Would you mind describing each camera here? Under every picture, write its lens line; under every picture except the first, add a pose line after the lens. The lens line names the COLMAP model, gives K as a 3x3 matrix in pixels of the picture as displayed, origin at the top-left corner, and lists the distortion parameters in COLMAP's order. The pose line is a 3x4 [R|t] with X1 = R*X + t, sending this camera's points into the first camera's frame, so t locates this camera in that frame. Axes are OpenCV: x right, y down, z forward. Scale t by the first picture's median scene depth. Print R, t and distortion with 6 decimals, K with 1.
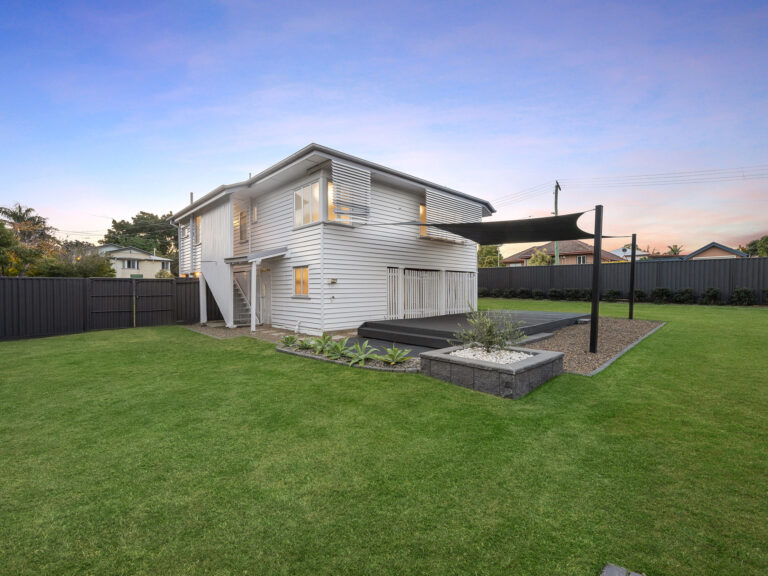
lens RADIAL K [[347.7, 0, 385.2], [0, 347.7, 291.5], [0, 0, 1]] dist [-0.001918, 0.000594]
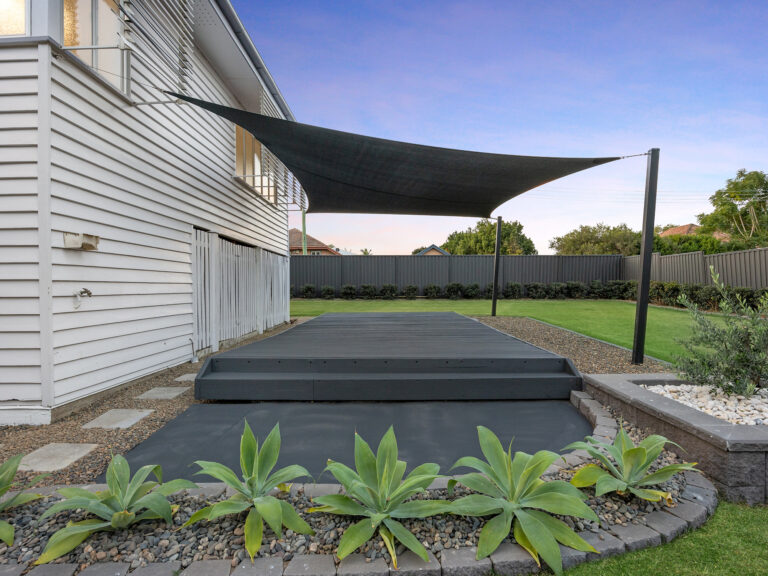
lens RADIAL K [[414.4, 0, 384.0], [0, 414.4, 288.0], [0, 0, 1]] dist [0.001966, 0.000609]
pose [[0.702022, -0.000846, 0.712155, -0.227079], [0.012159, 0.999868, -0.010798, 0.019368], [-0.712052, 0.016240, 0.701939, 0.532985]]
